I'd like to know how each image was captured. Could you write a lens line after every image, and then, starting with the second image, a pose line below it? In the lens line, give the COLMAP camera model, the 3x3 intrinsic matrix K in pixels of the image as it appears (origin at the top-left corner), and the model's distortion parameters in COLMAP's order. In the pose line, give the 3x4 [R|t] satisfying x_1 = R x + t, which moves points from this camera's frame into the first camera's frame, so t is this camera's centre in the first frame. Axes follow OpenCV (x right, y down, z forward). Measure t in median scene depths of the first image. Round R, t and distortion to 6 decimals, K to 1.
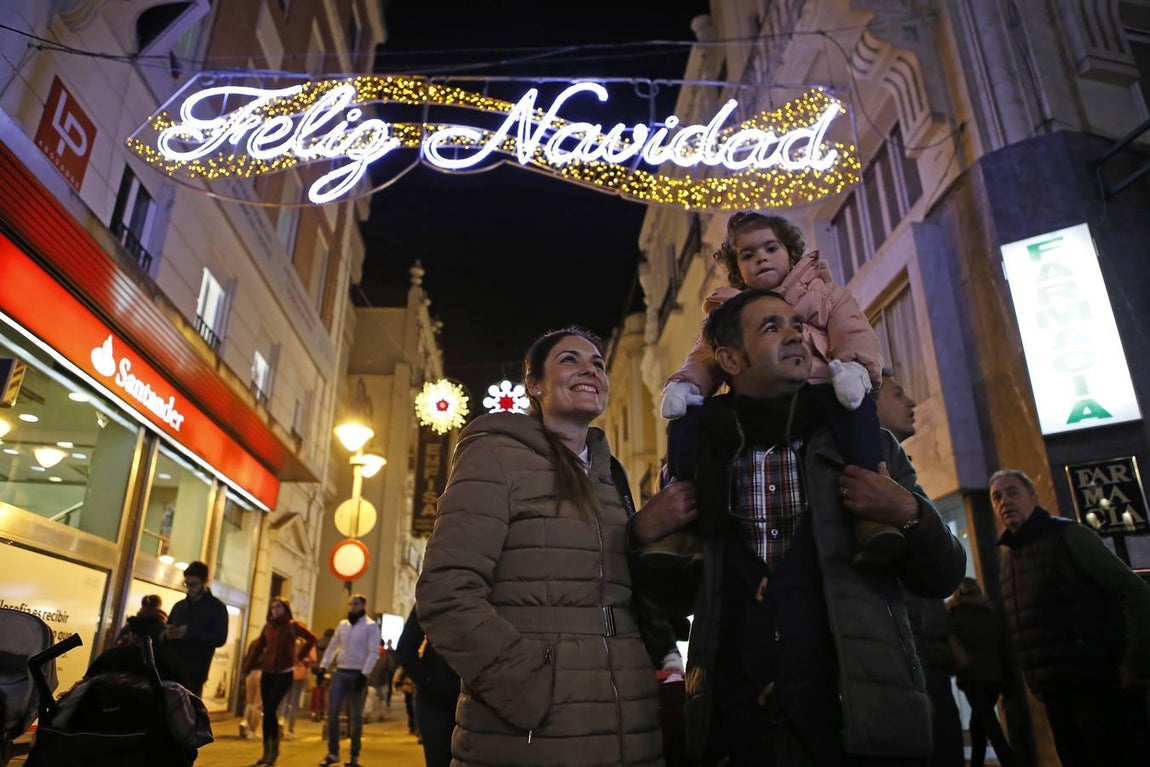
lens RADIAL K [[796.3, 0, 572.5], [0, 796.3, 383.4], [0, 0, 1]] dist [-0.056754, 0.016198]
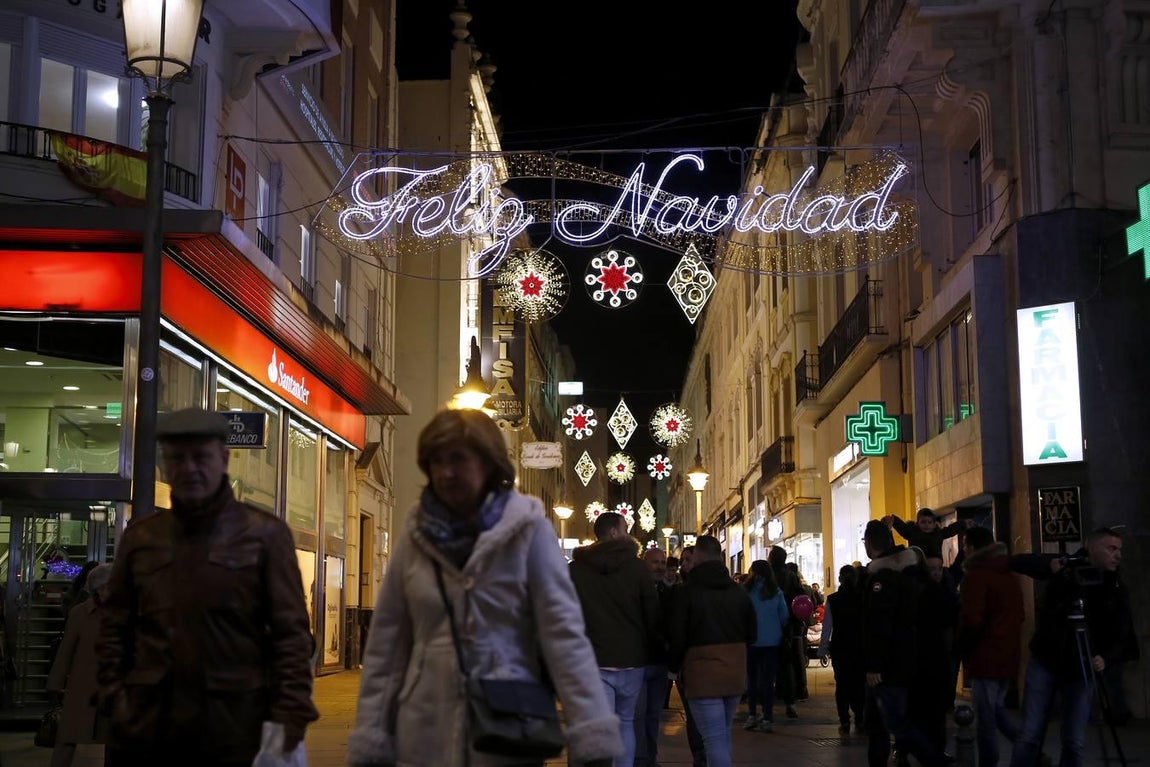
lens RADIAL K [[1510.8, 0, 574.3], [0, 1510.8, 382.6], [0, 0, 1]] dist [0.032156, 0.000000]
pose [[0.994547, -0.020459, -0.102266, 0.076621], [0.040922, 0.978484, 0.202226, -0.525464], [0.095928, -0.205308, 0.973985, -1.327059]]
